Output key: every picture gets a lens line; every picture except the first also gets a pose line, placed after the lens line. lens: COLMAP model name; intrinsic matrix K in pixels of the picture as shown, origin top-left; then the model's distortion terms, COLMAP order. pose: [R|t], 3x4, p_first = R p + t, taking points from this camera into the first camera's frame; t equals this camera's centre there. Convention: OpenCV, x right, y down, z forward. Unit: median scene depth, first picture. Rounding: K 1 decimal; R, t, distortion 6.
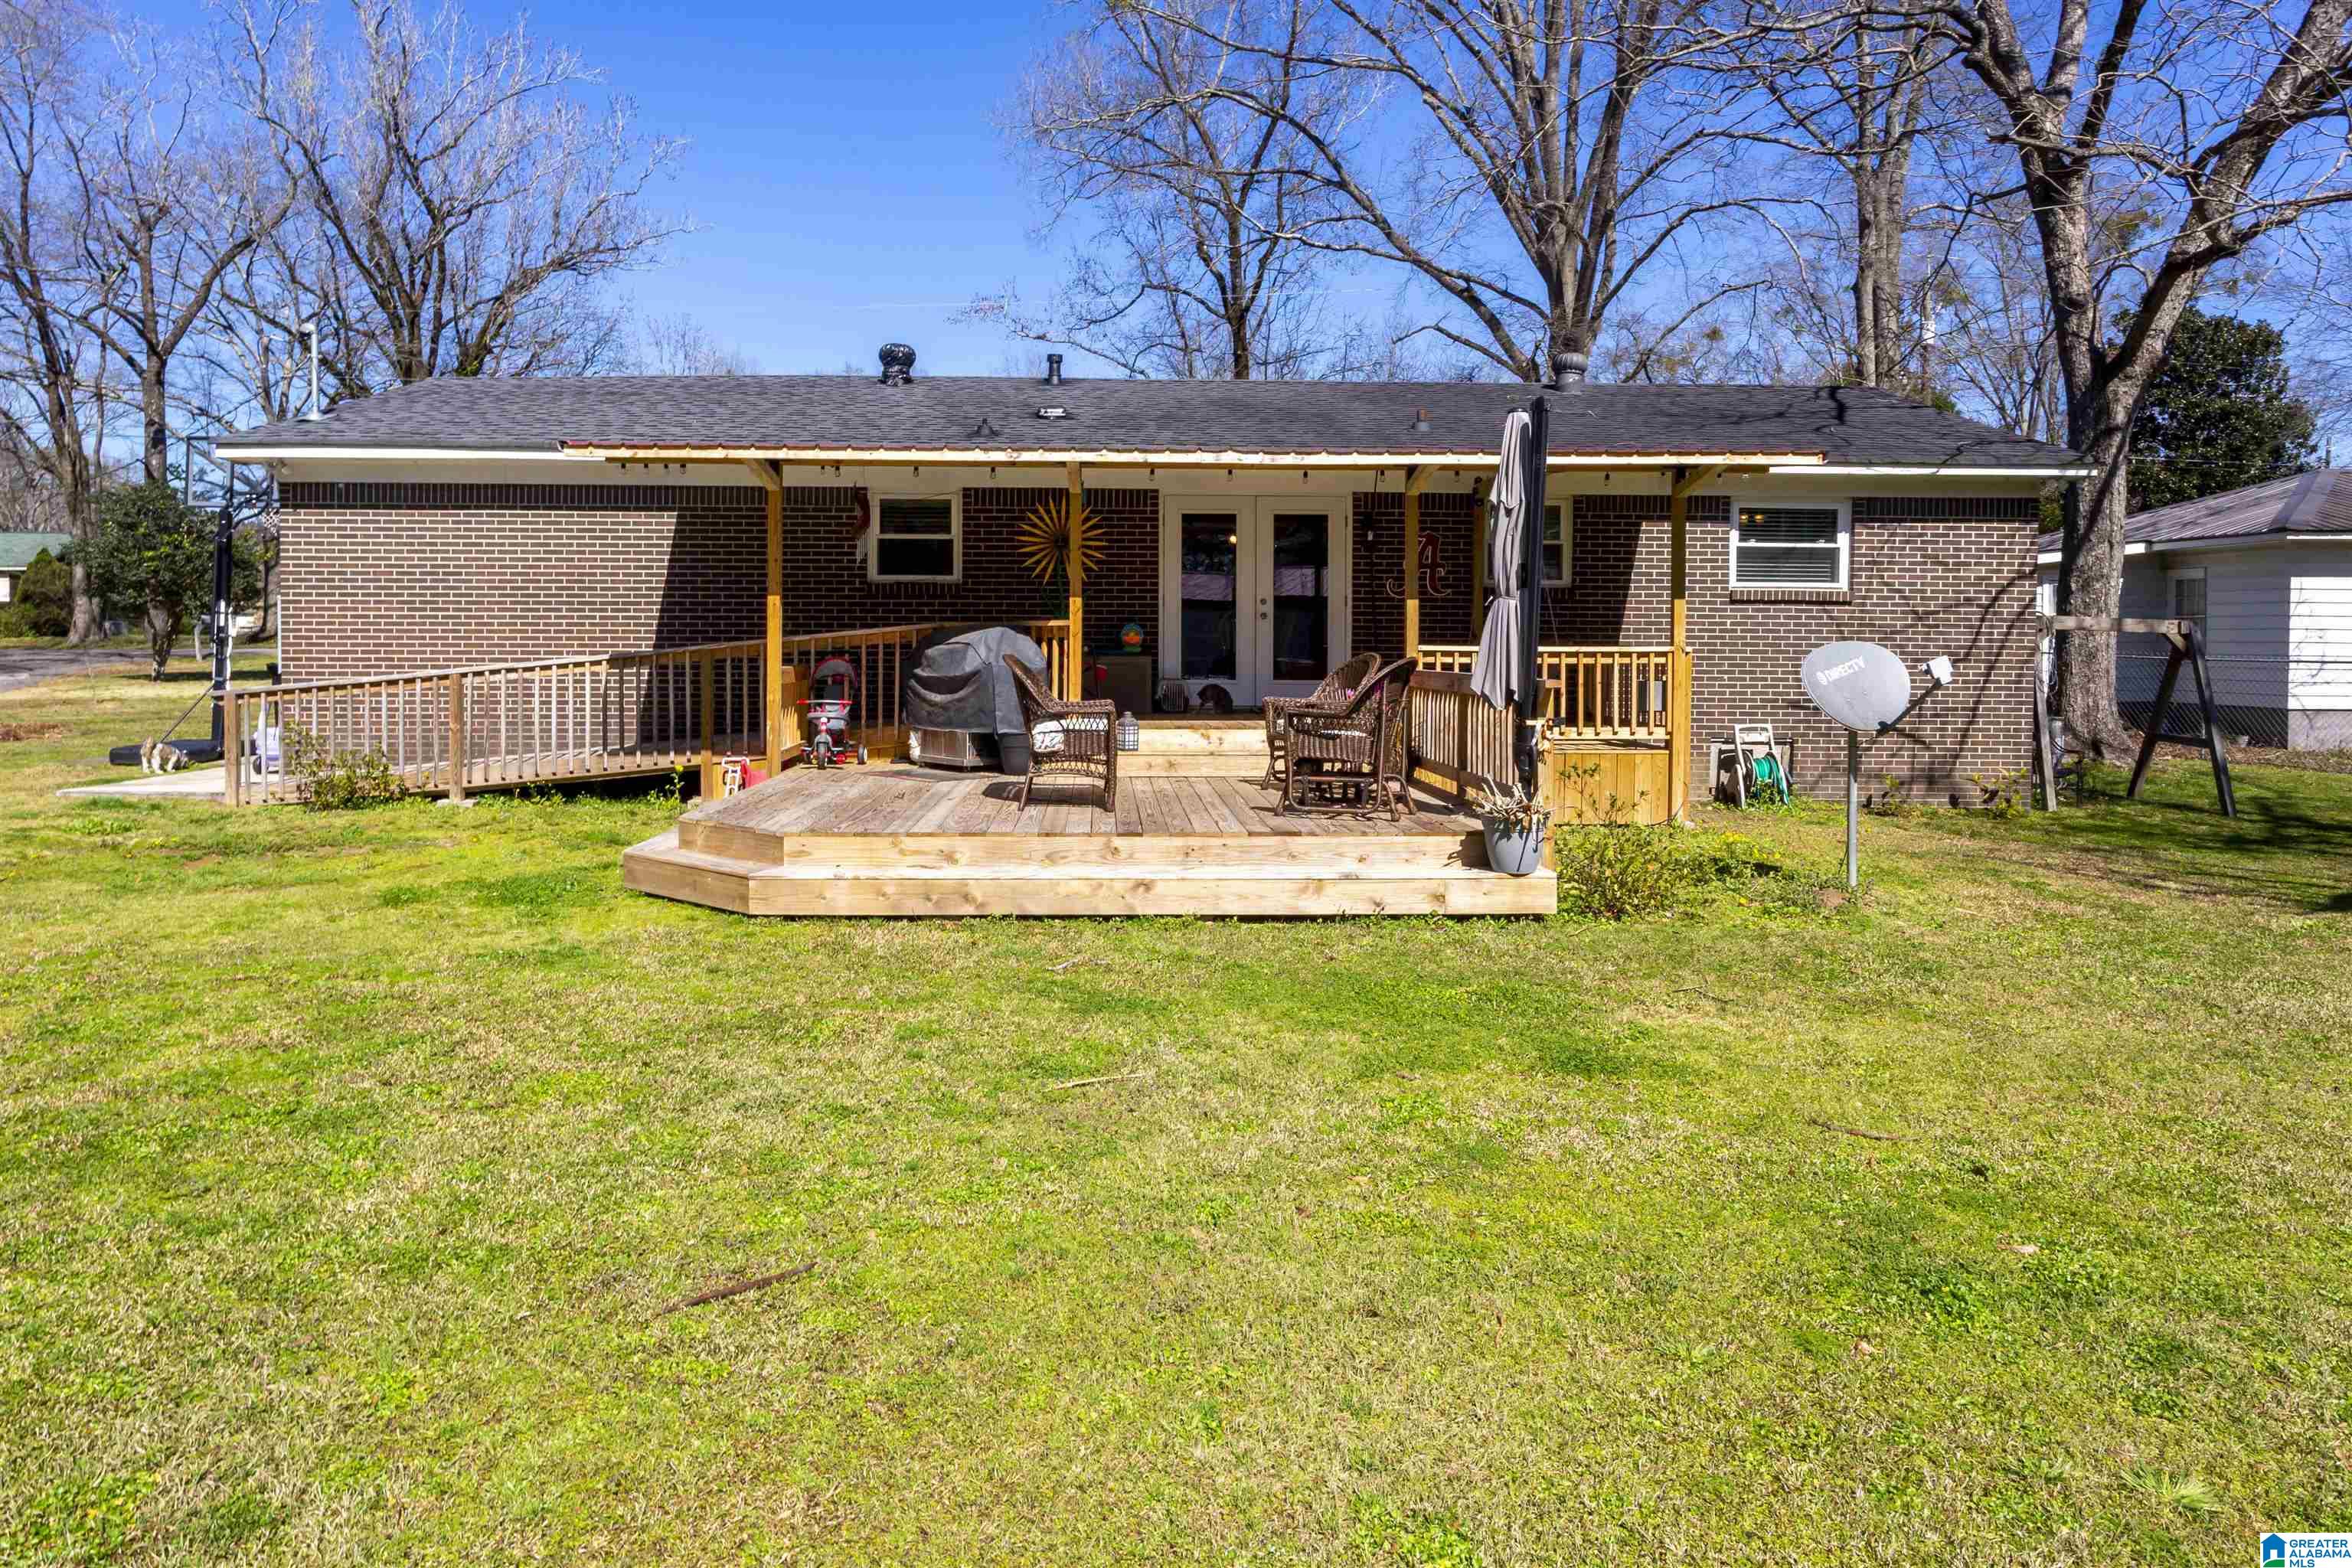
lens RADIAL K [[1547.5, 0, 1193.1], [0, 1547.5, 704.5], [0, 0, 1]] dist [-0.010945, 0.004249]
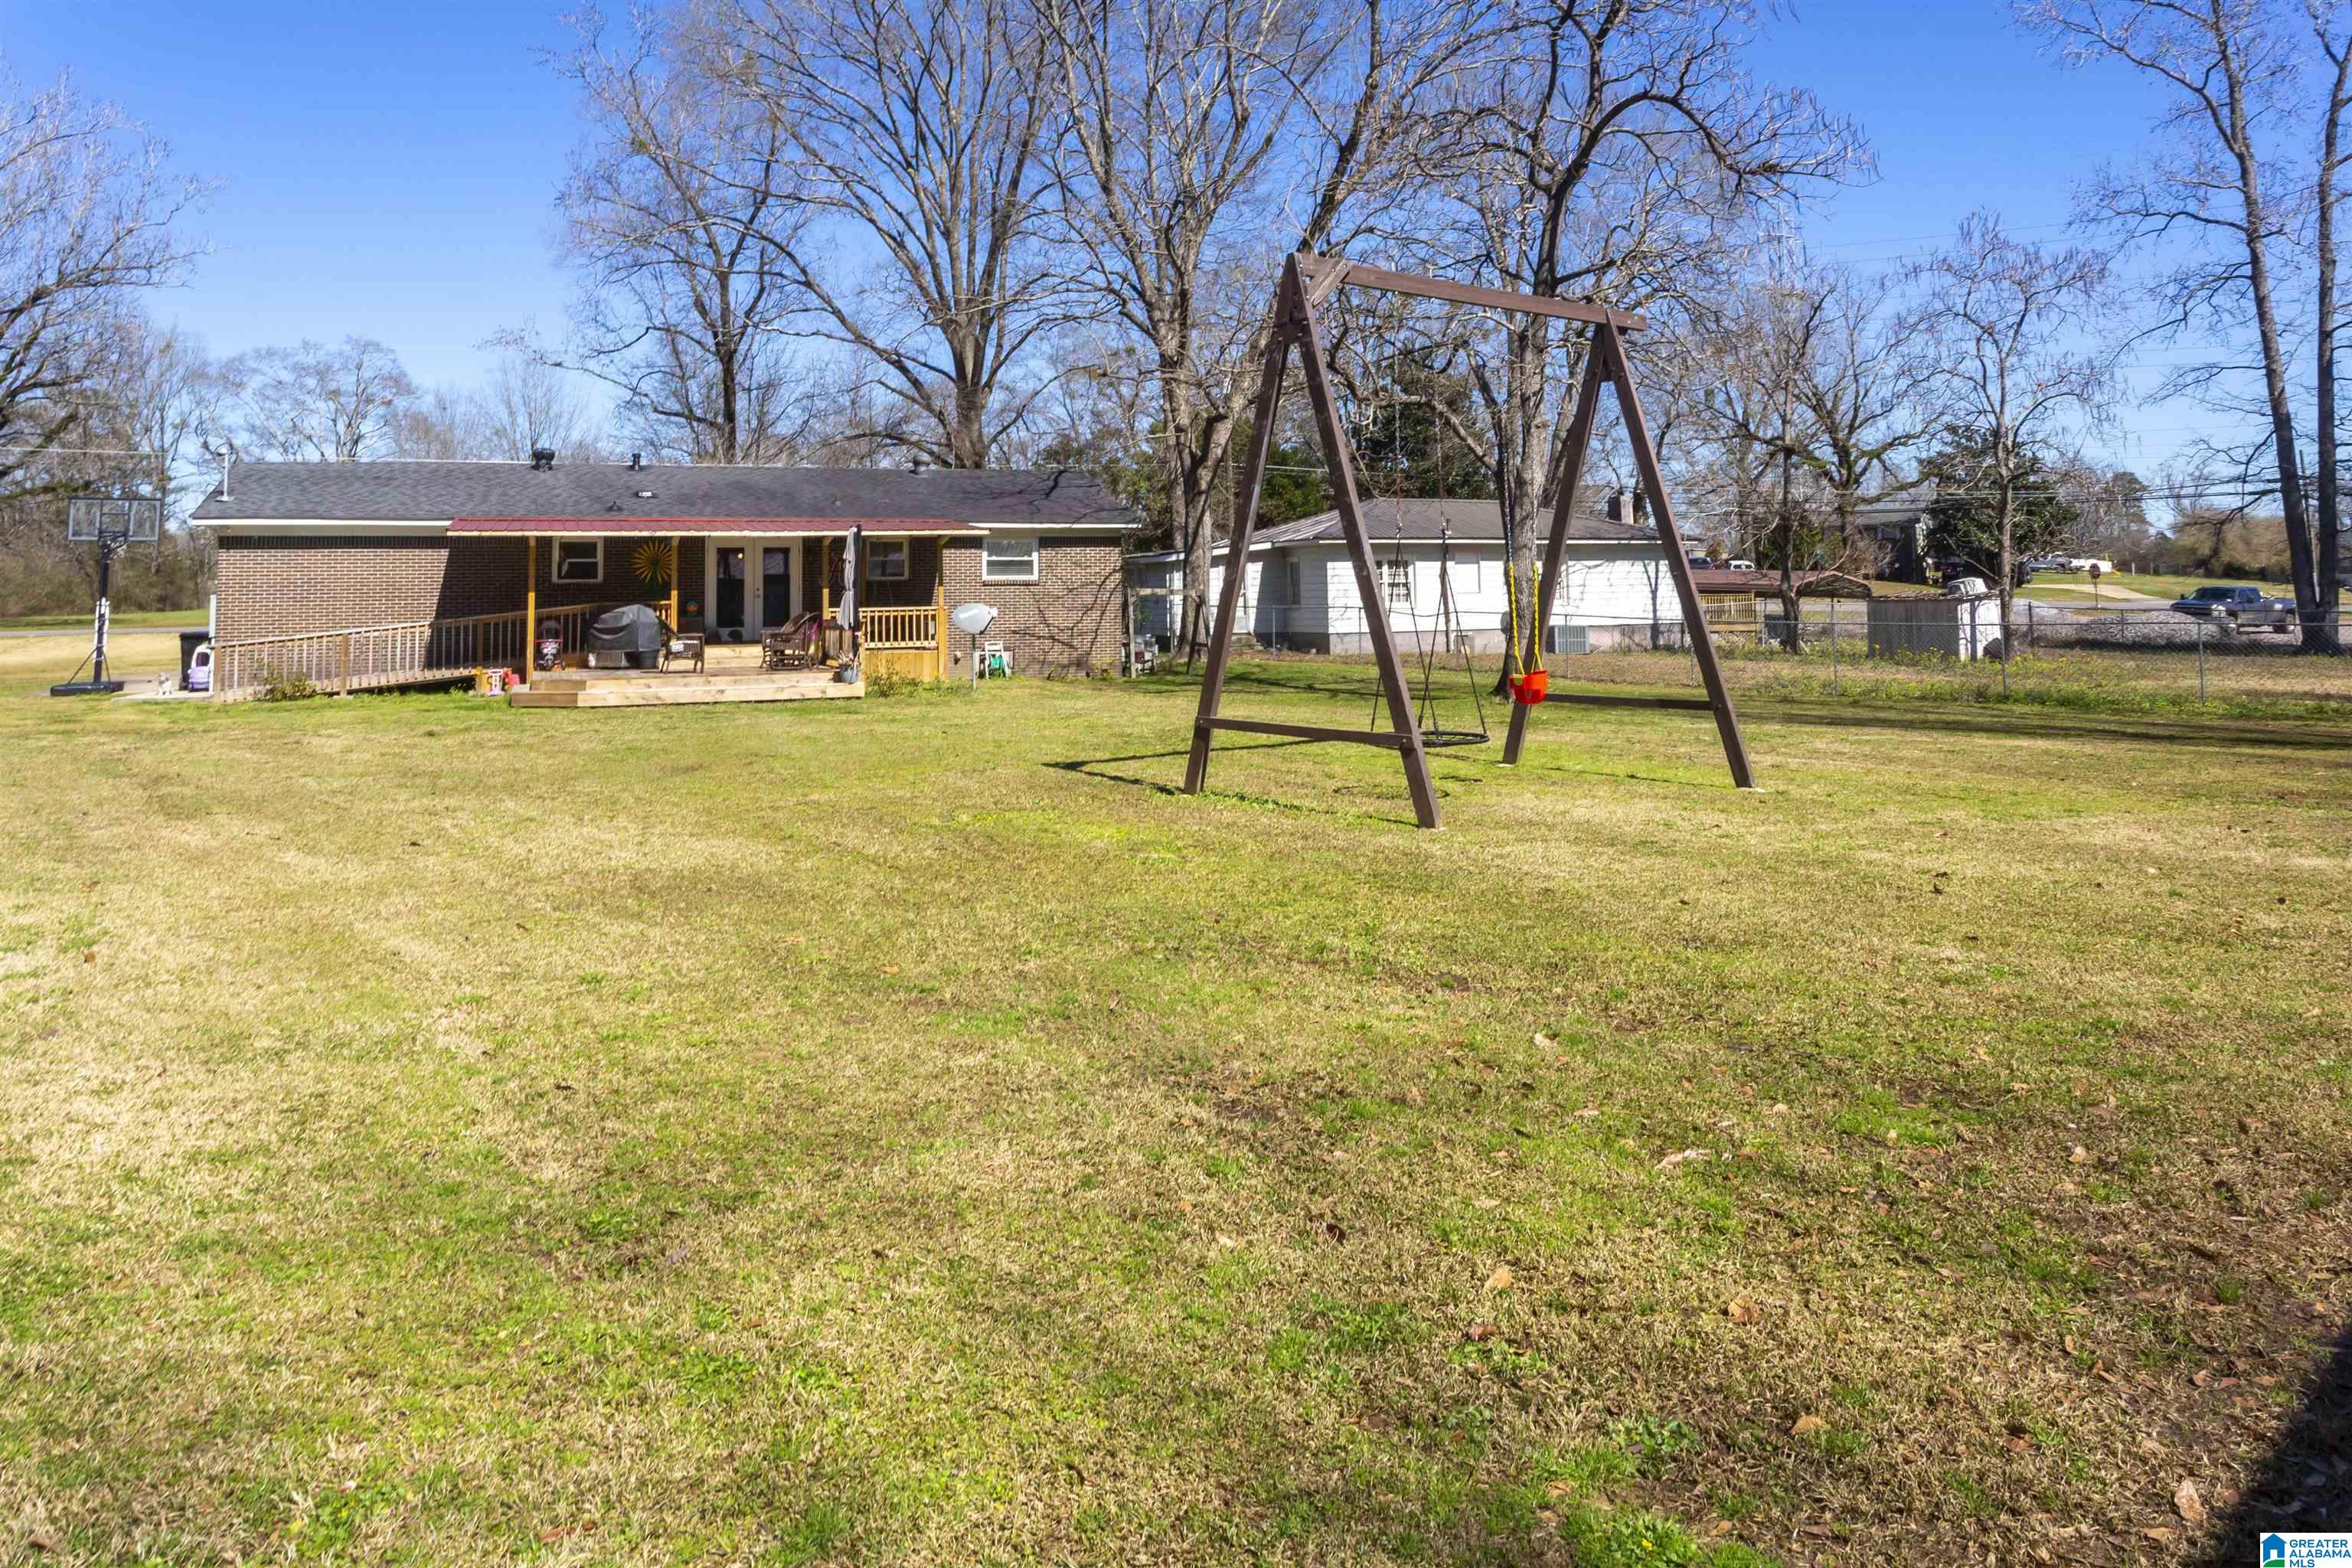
lens RADIAL K [[1547.5, 0, 1225.2], [0, 1547.5, 489.2], [0, 0, 1]] dist [-0.010945, 0.004249]
pose [[0.939884, 0.003399, 0.341478, -0.075948], [0.036551, 0.993205, -0.110488, 0.052984], [-0.339534, 0.116328, 0.933373, -1.188039]]
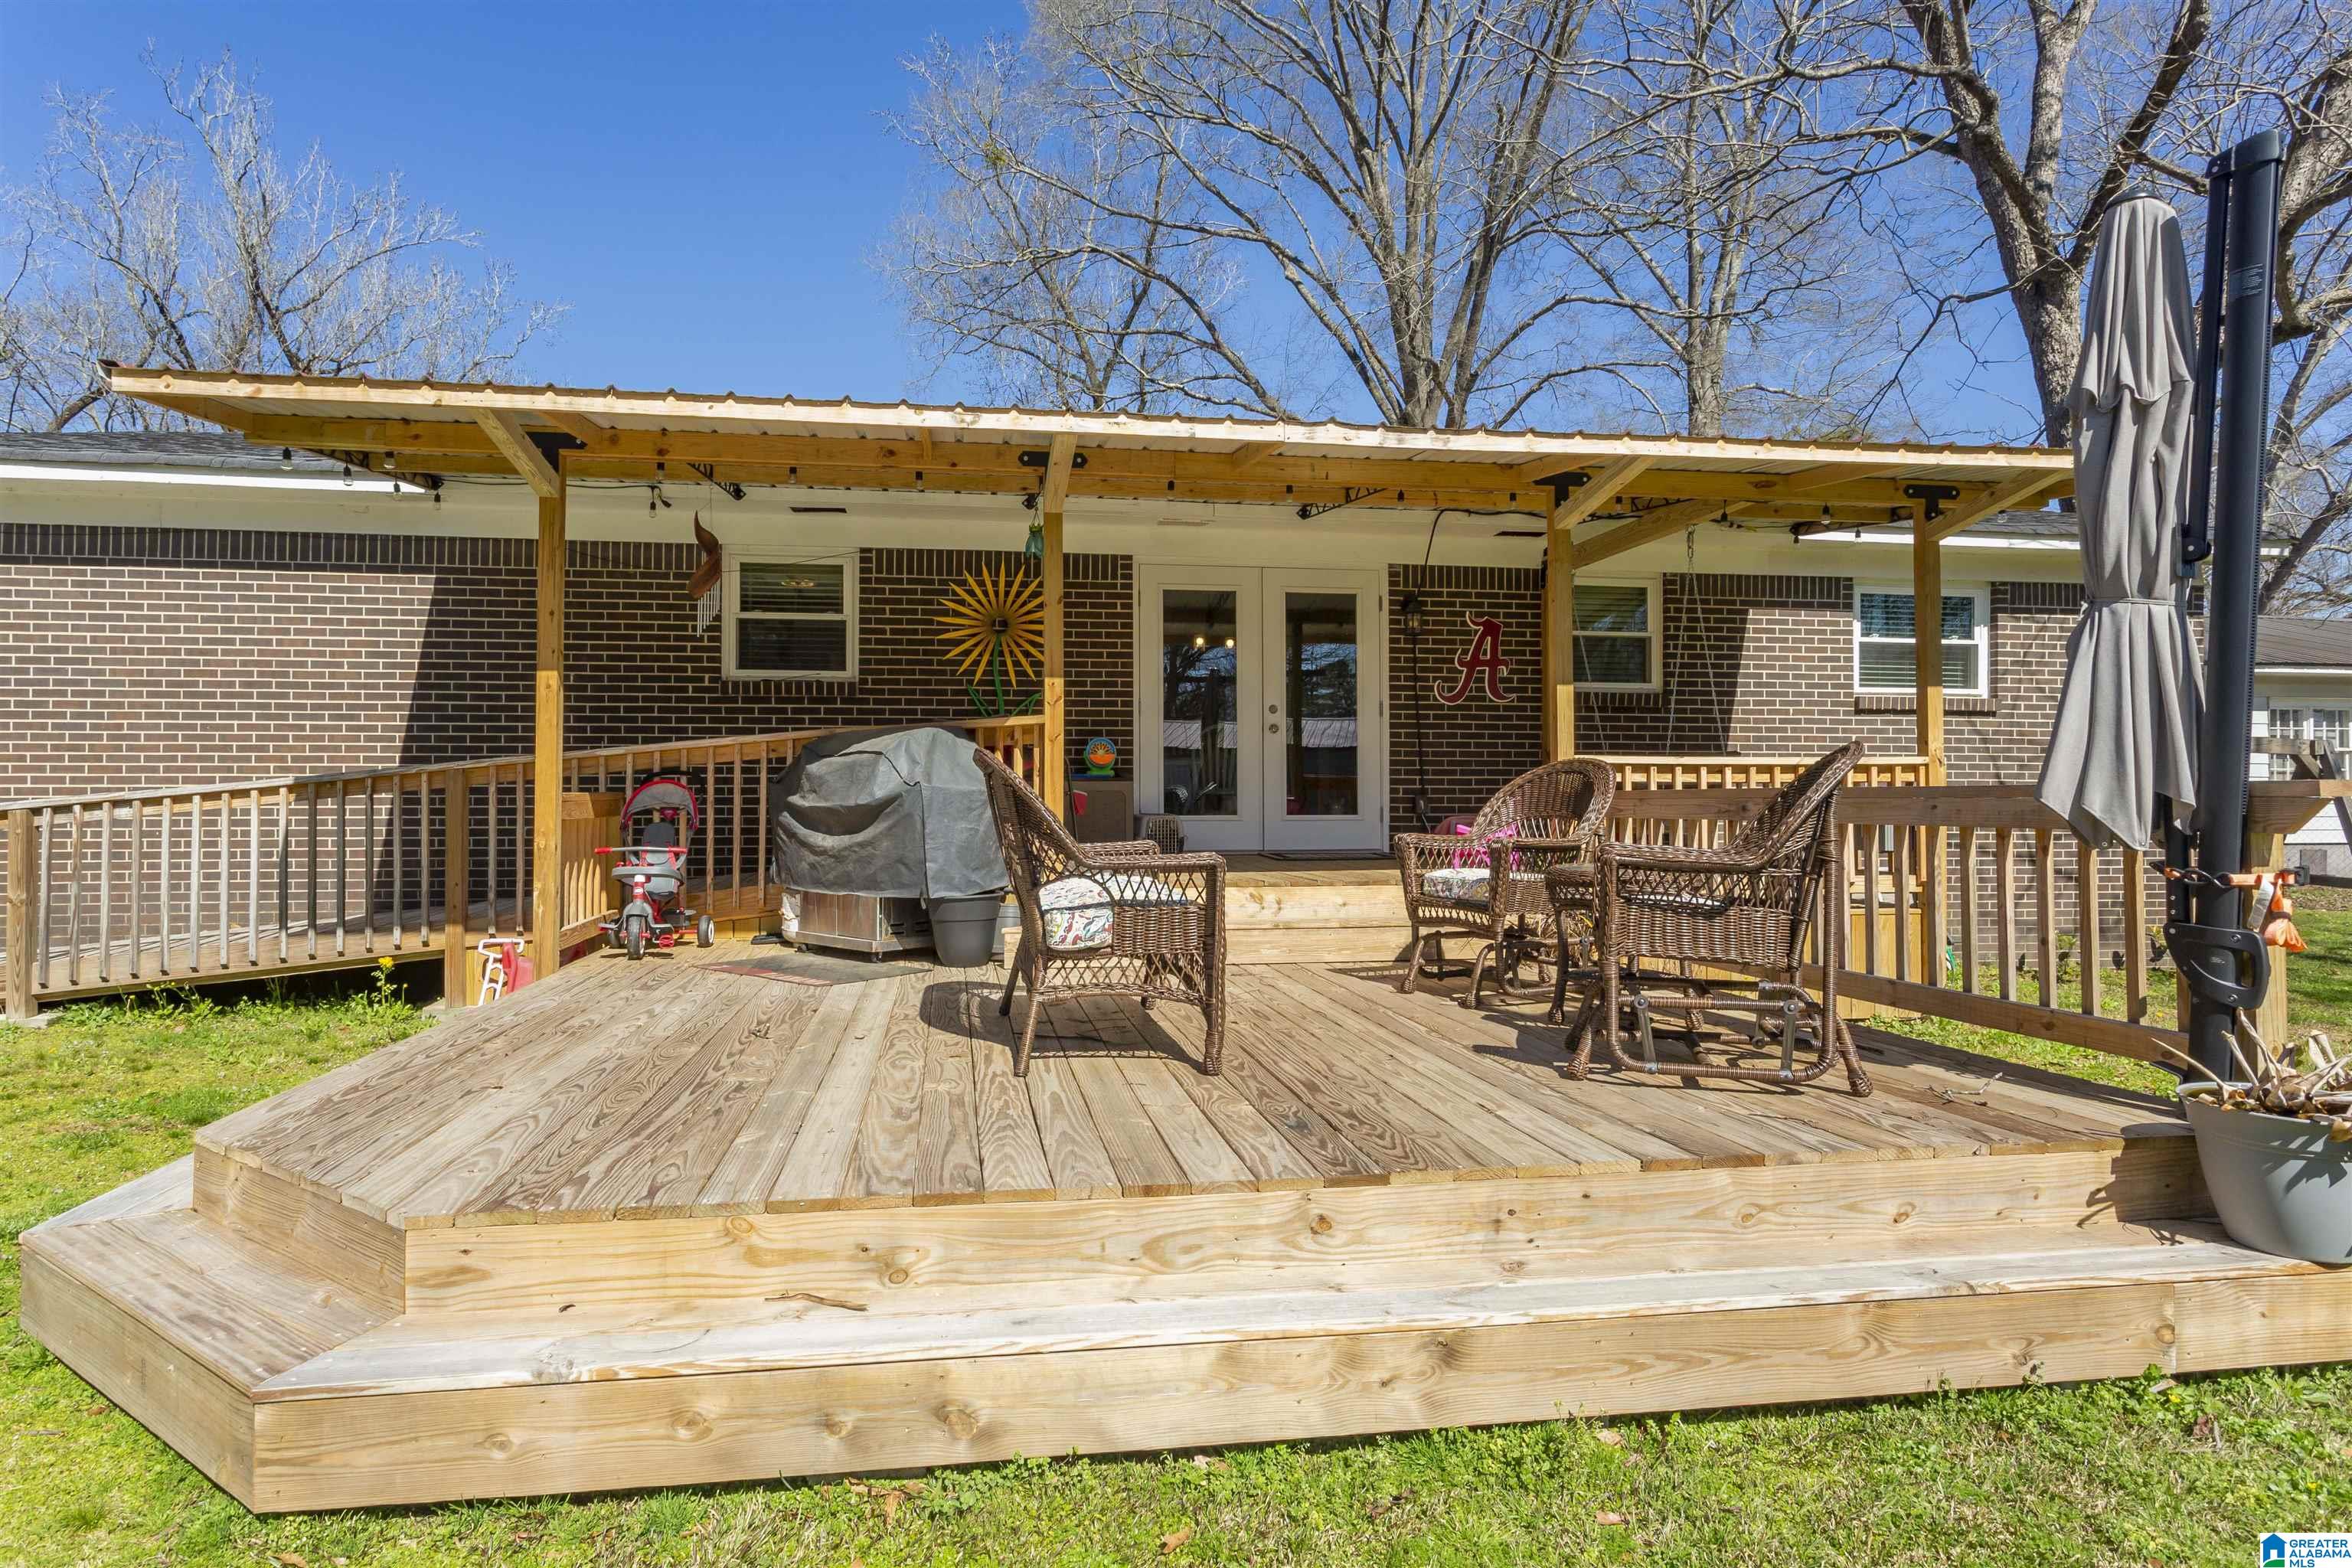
lens RADIAL K [[1317.7, 0, 1183.2], [0, 1317.7, 788.7], [0, 0, 1]] dist [0.003761, -0.001561]
pose [[0.993752, -0.004251, 0.111529, -0.069566], [0.009401, 0.998912, -0.045686, 0.000214], [-0.111213, 0.046449, 0.992710, 0.387010]]
